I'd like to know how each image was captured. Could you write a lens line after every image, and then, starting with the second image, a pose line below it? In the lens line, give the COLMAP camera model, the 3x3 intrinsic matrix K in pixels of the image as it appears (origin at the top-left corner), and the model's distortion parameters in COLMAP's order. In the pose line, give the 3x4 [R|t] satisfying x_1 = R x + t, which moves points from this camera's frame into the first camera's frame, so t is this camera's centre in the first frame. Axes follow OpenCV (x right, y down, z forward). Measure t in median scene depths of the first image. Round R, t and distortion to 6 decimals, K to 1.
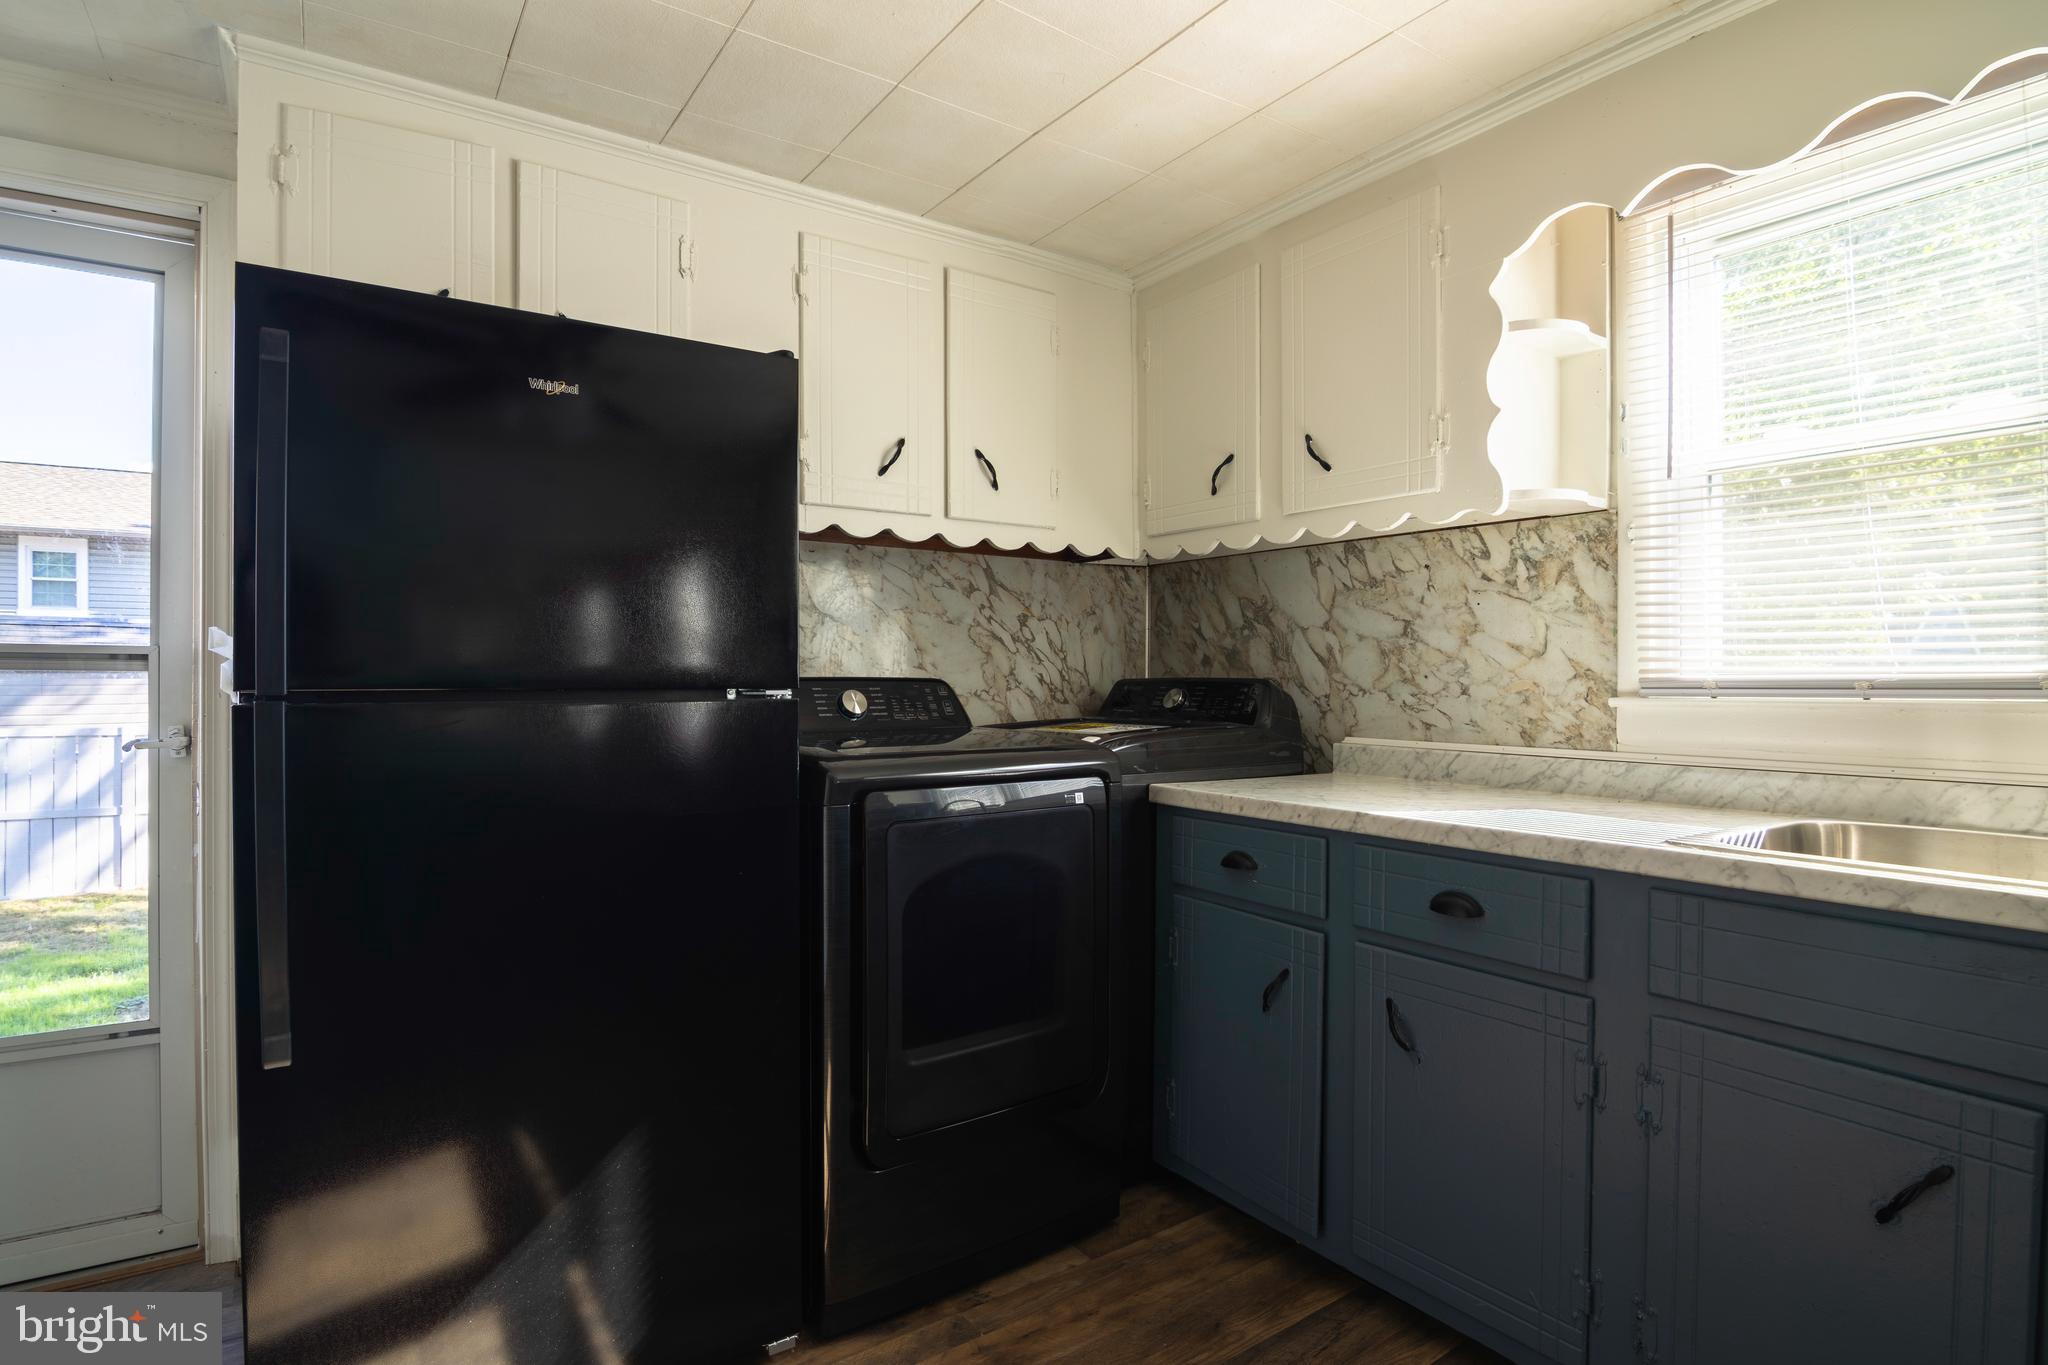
lens RADIAL K [[1038.1, 0, 1024.0], [0, 1038.1, 682.5], [0, 0, 1]] dist [0.000560, -0.000169]
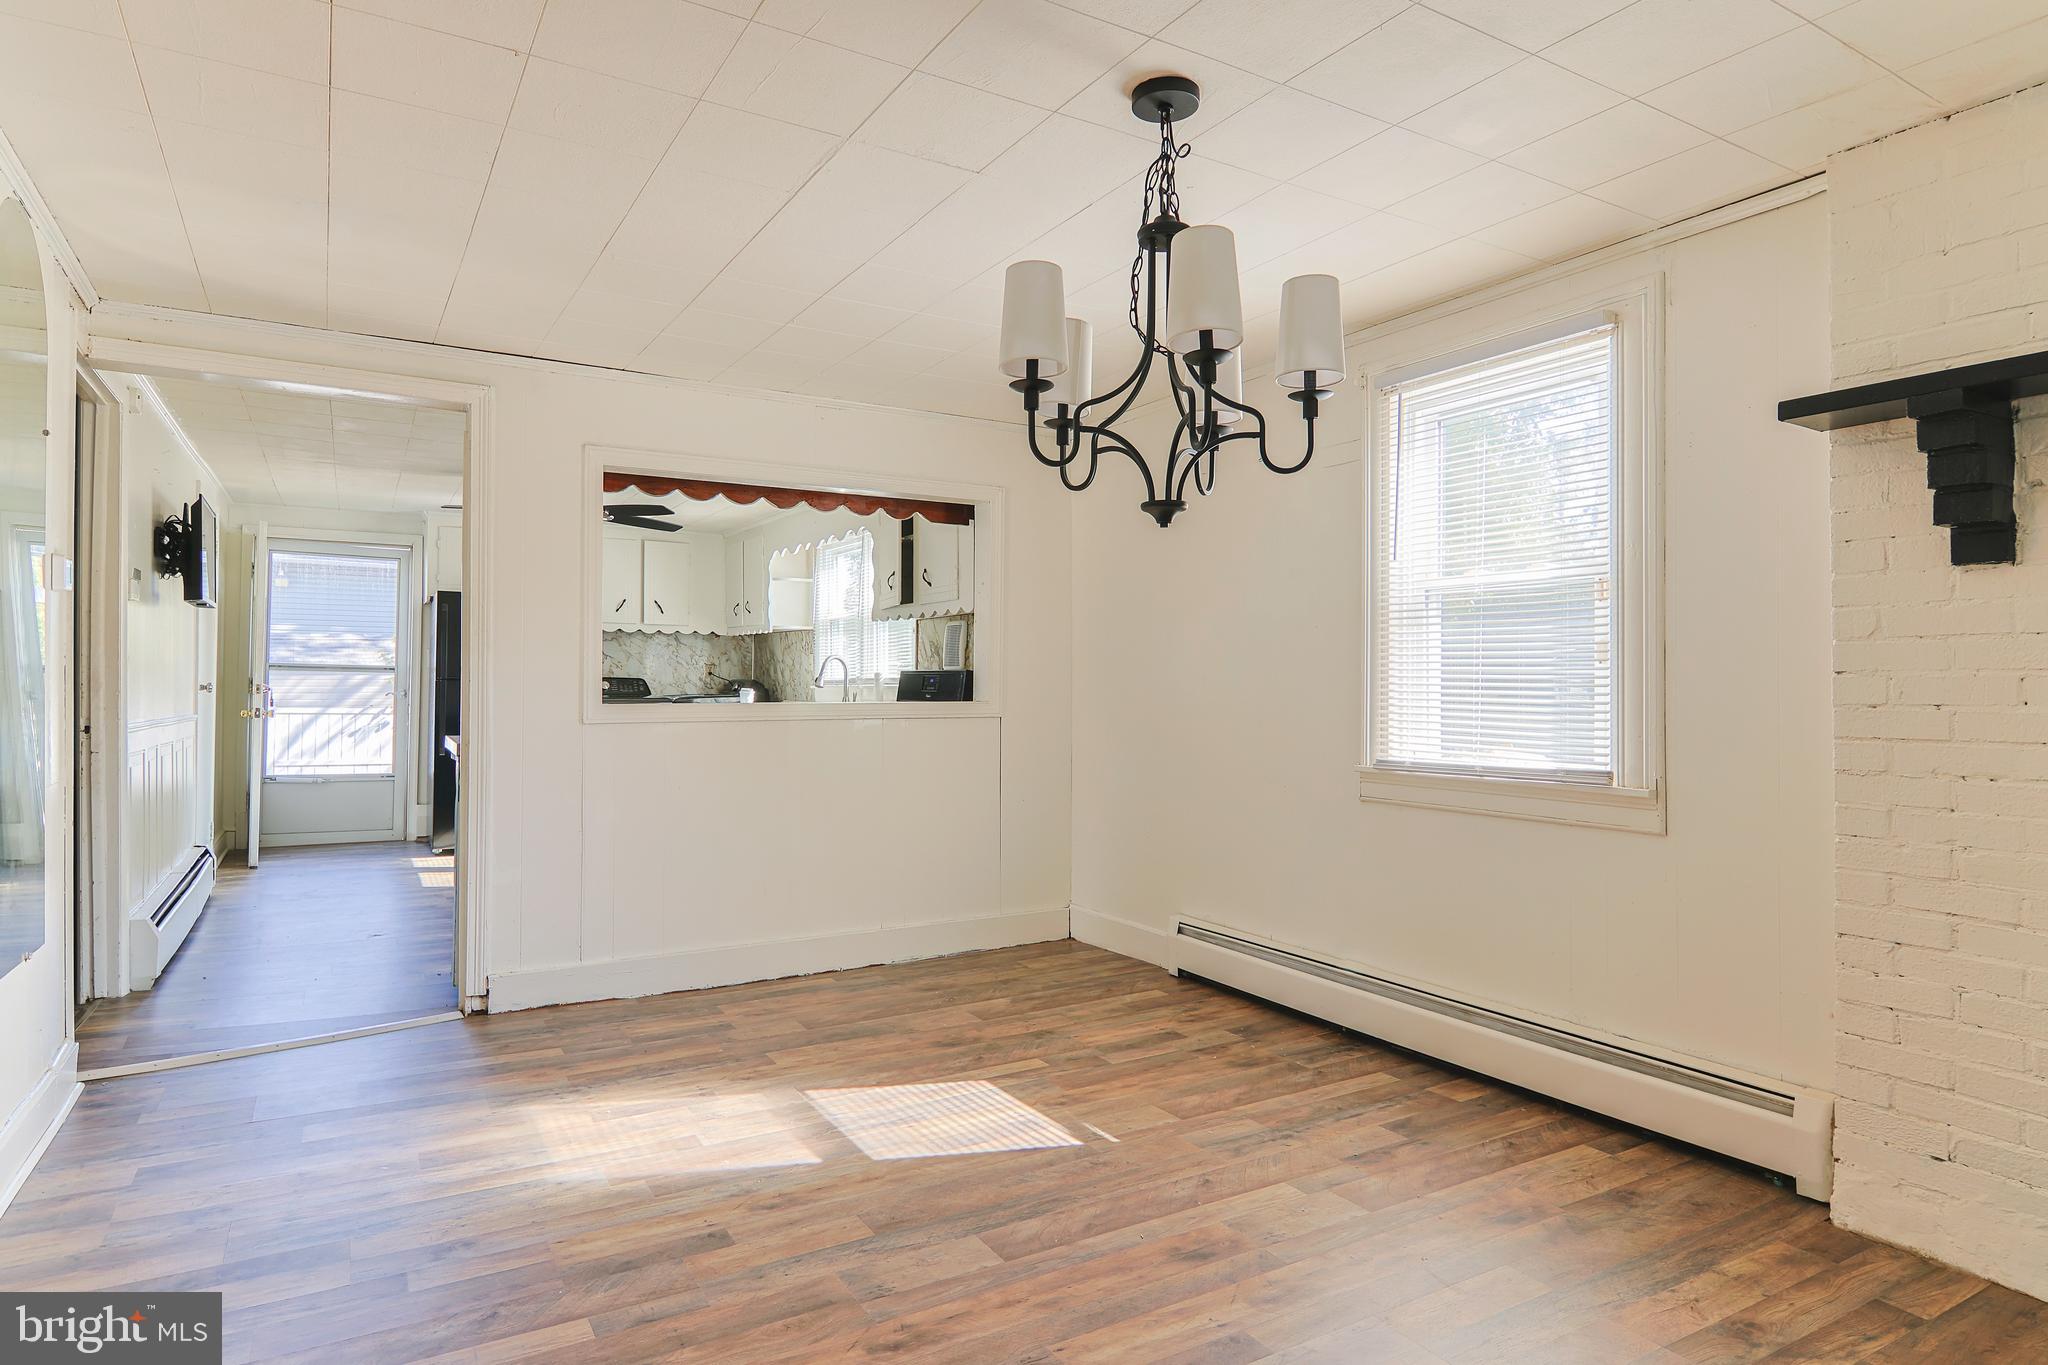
lens RADIAL K [[1038.1, 0, 1024.0], [0, 1038.1, 682.5], [0, 0, 1]] dist [0.000560, -0.000169]
pose [[0.999107, 0.002445, 0.042187, 0.755040], [-0.001791, 0.999878, -0.015534, 0.046098], [-0.042220, 0.015445, 0.998989, -1.718468]]
